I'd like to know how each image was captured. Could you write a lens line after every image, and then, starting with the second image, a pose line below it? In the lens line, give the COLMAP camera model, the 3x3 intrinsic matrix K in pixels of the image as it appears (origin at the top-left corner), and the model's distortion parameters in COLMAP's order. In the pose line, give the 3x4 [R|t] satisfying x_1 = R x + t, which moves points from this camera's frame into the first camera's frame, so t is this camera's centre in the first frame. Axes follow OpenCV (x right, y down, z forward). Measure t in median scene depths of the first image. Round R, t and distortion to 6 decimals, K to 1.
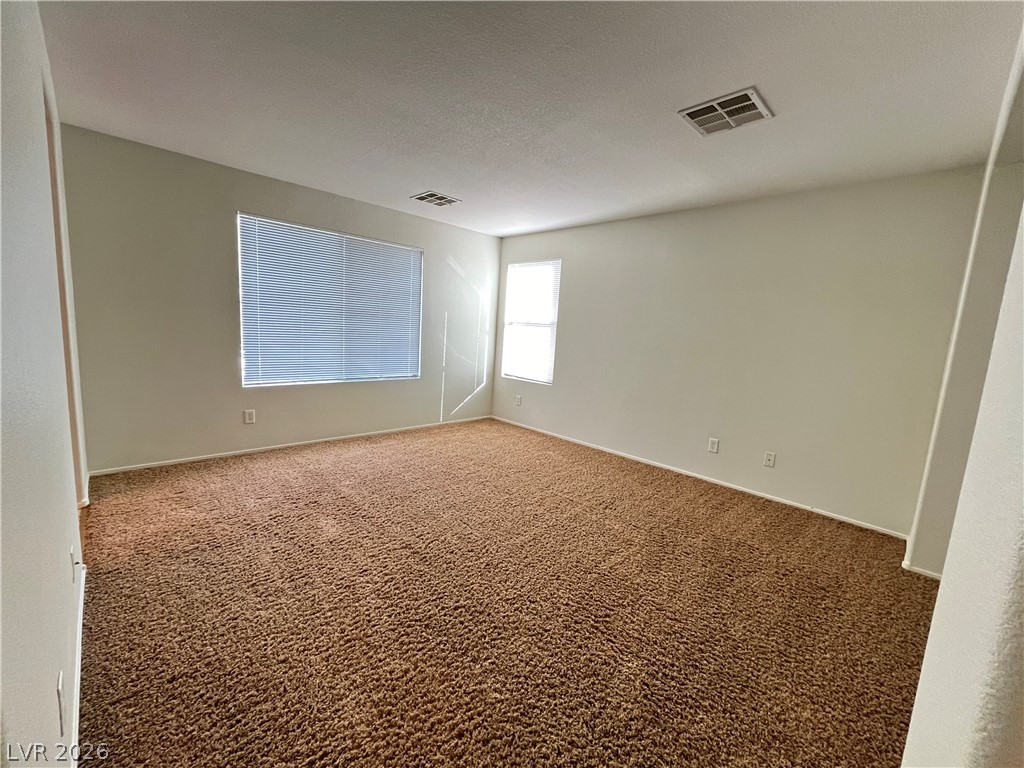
lens RADIAL K [[415.7, 0, 512.7], [0, 415.7, 384.8], [0, 0, 1]] dist [-0.002929, 0.000055]
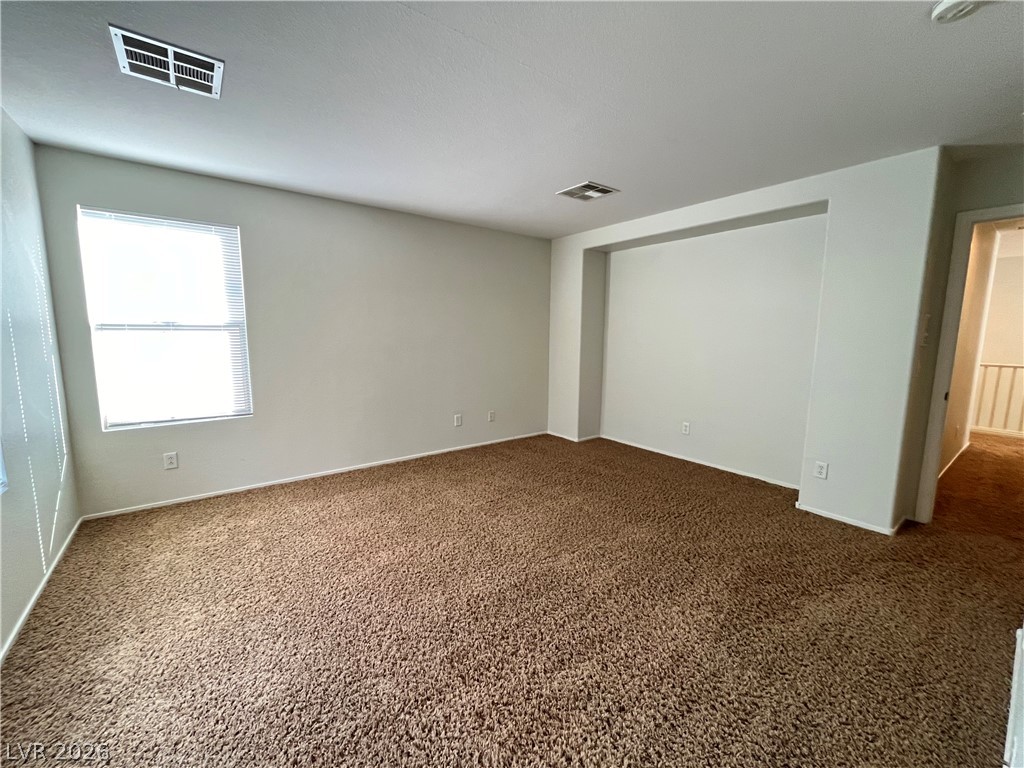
lens RADIAL K [[415.7, 0, 512.7], [0, 415.7, 384.8], [0, 0, 1]] dist [-0.002929, 0.000055]
pose [[0.126644, -0.182803, 0.974959, -0.506367], [0.137582, 0.976610, 0.165241, -0.103396], [-0.982361, 0.113210, 0.148832, 0.482118]]
